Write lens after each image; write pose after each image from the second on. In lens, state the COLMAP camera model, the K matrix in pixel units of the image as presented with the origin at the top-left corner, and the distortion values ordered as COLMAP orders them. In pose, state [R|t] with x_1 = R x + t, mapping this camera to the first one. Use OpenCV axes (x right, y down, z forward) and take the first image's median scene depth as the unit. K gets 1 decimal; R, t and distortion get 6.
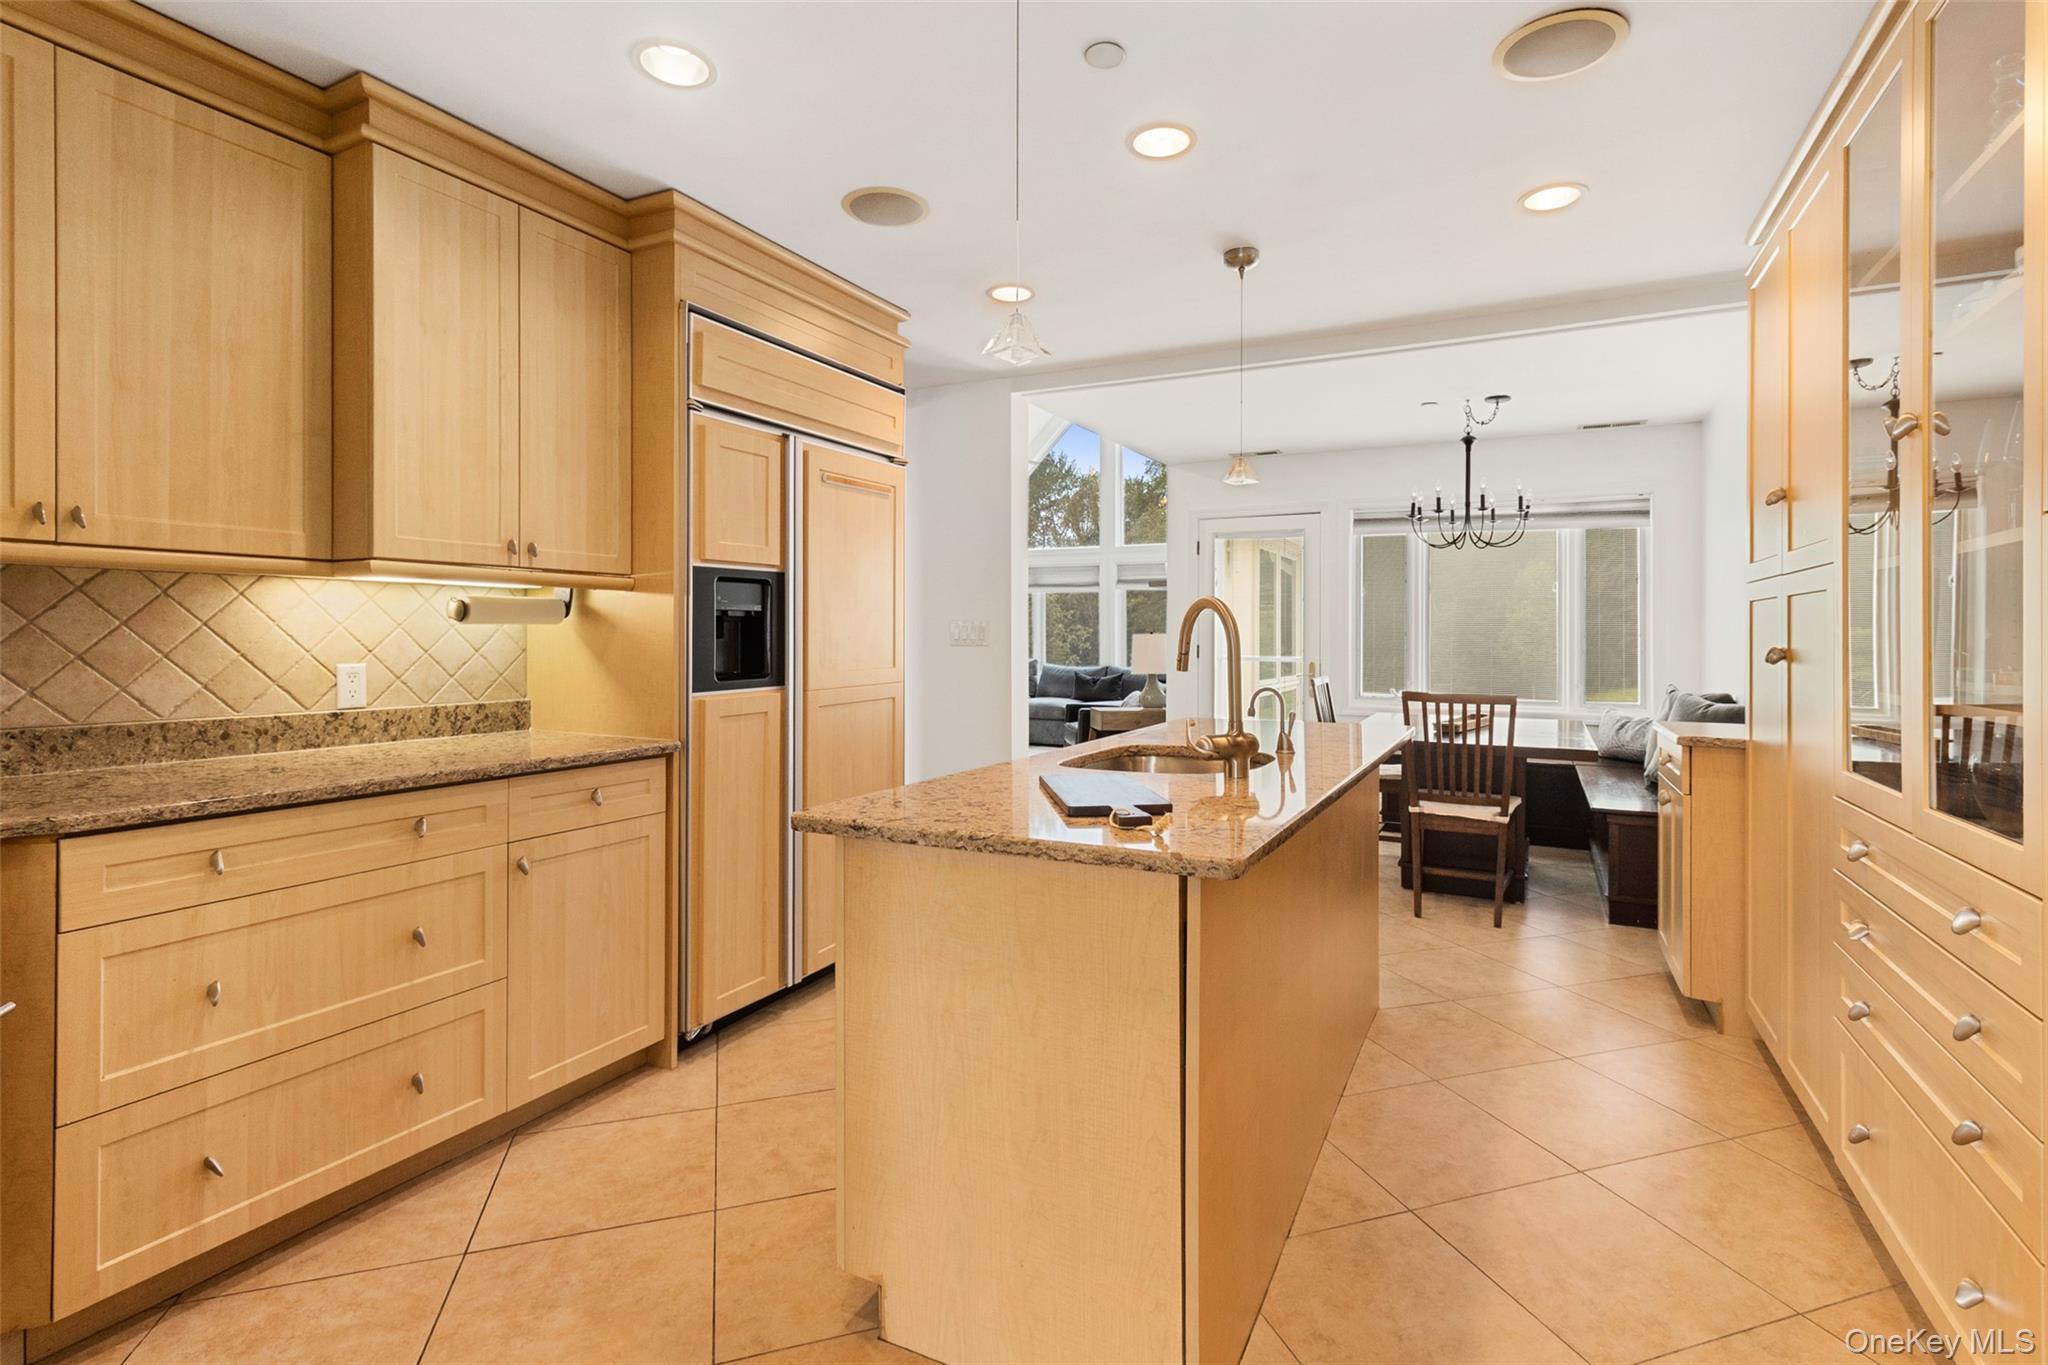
lens RADIAL K [[946.2, 0, 1049.7], [0, 946.2, 649.0], [0, 0, 1]] dist [0.005470, 0.000973]
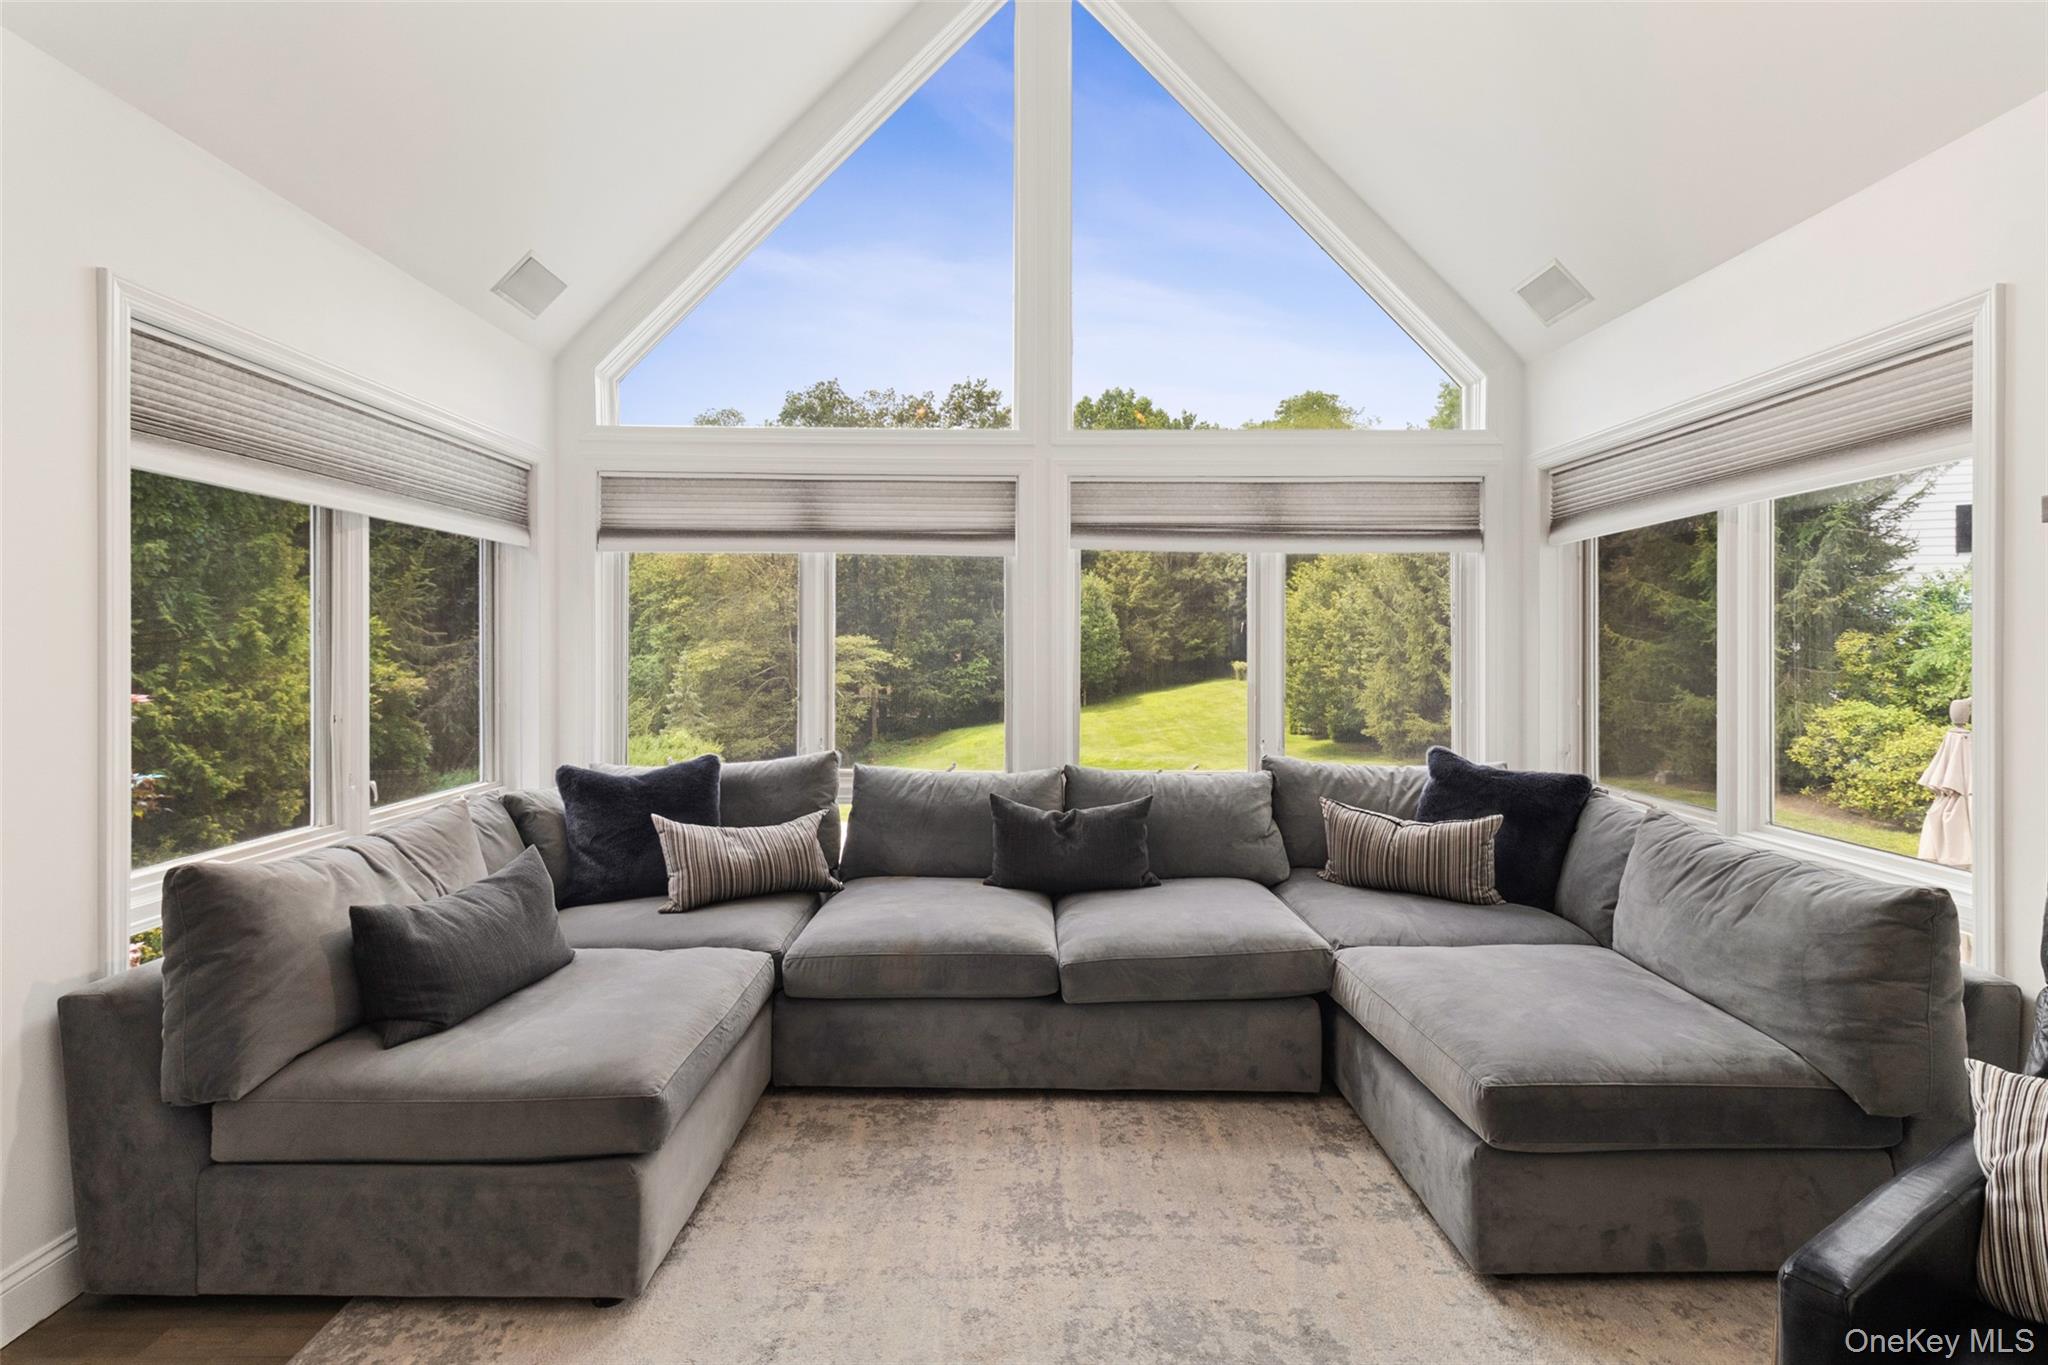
lens RADIAL K [[946.2, 0, 1049.7], [0, 946.2, 649.0], [0, 0, 1]] dist [0.005470, 0.000973]
pose [[0.880128, -0.002838, 0.474728, -0.496172], [0.005921, 0.999970, -0.004999, -0.110358], [-0.474699, 0.007211, 0.880118, 3.225019]]
